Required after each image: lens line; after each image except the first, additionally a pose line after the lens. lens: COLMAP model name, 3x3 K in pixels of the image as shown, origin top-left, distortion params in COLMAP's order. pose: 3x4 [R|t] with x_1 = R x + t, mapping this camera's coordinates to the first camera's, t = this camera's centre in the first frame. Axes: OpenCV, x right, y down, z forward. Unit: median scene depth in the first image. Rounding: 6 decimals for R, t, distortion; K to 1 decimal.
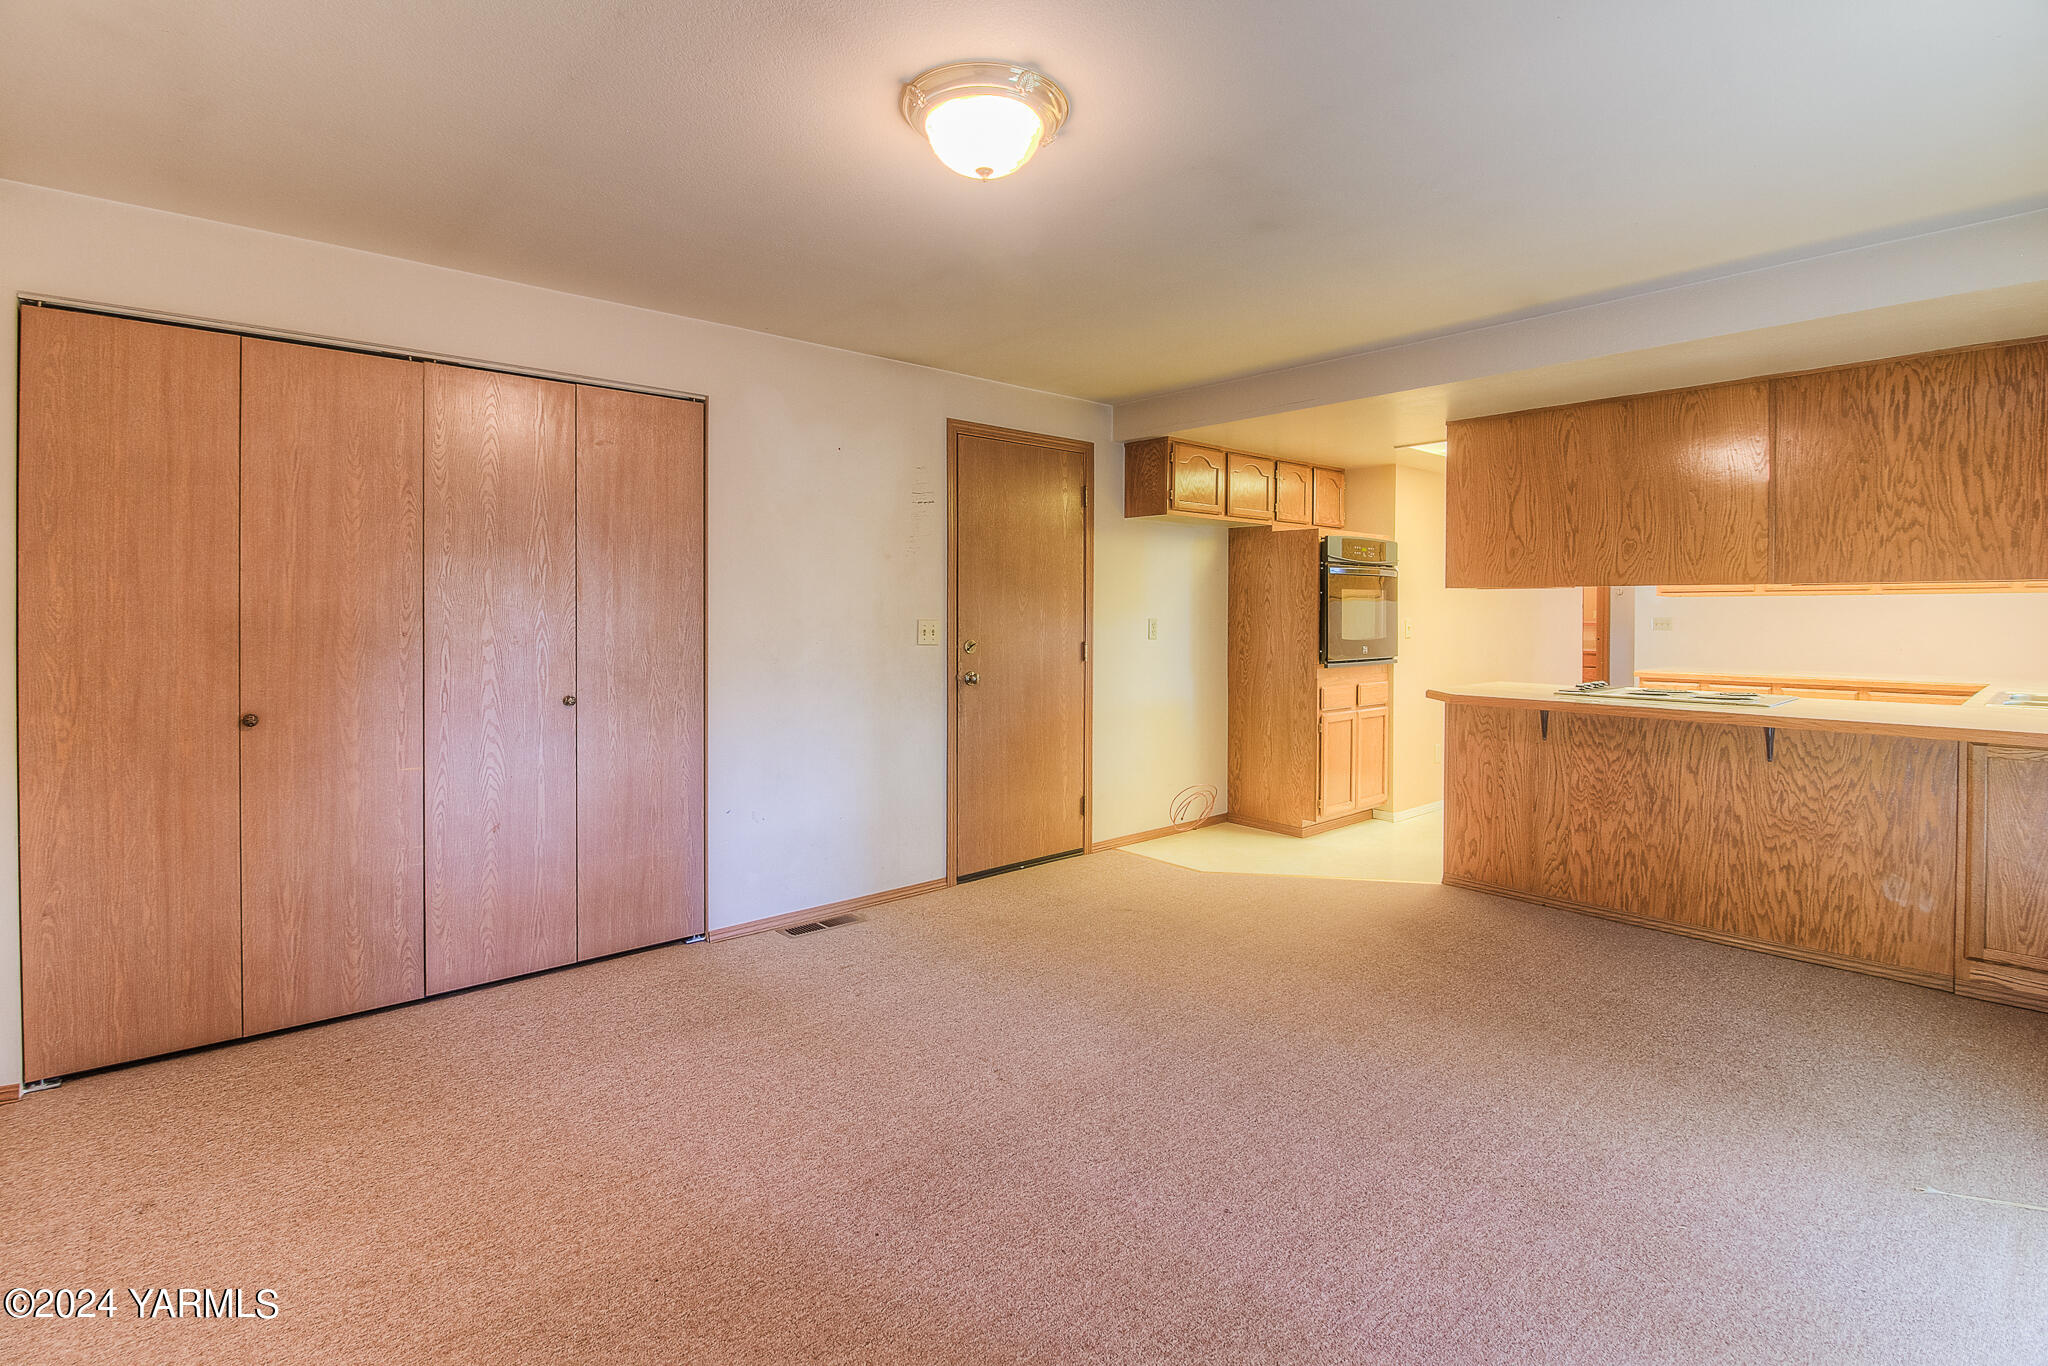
lens RADIAL K [[955.8, 0, 1048.6], [0, 955.8, 622.8], [0, 0, 1]] dist [0.000178, -0.010657]
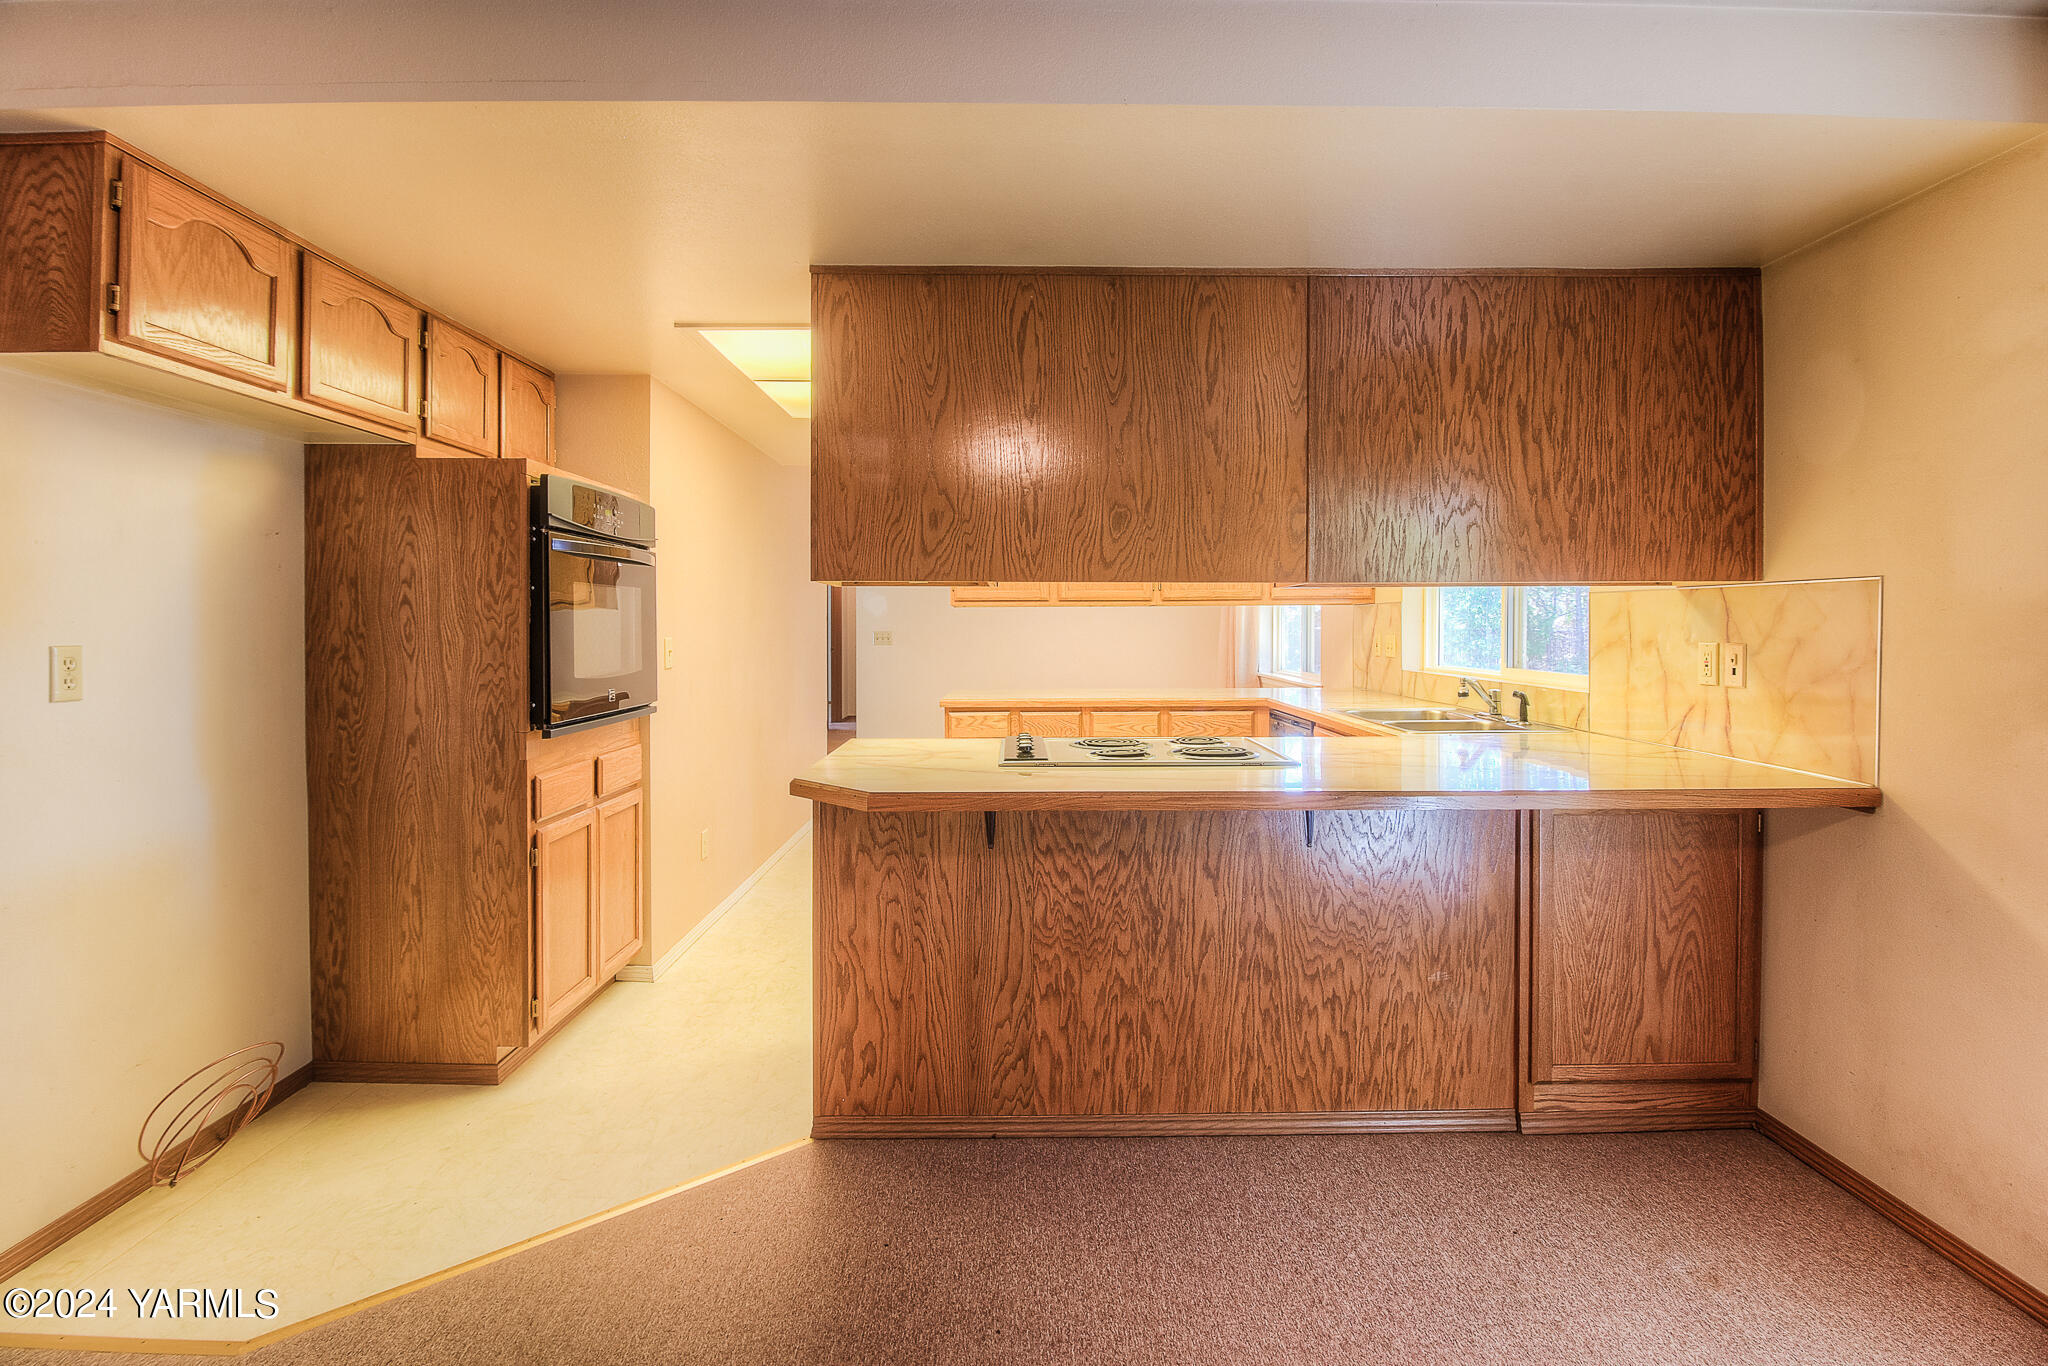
lens RADIAL K [[944.1, 0, 1027.5], [0, 944.1, 635.7], [0, 0, 1]] dist [-0.003890, -0.010405]
pose [[0.665220, -0.009649, 0.746585, 0.118897], [0.011123, 0.999934, 0.003013, -0.006803], [-0.746565, 0.006300, 0.665283, 0.641530]]
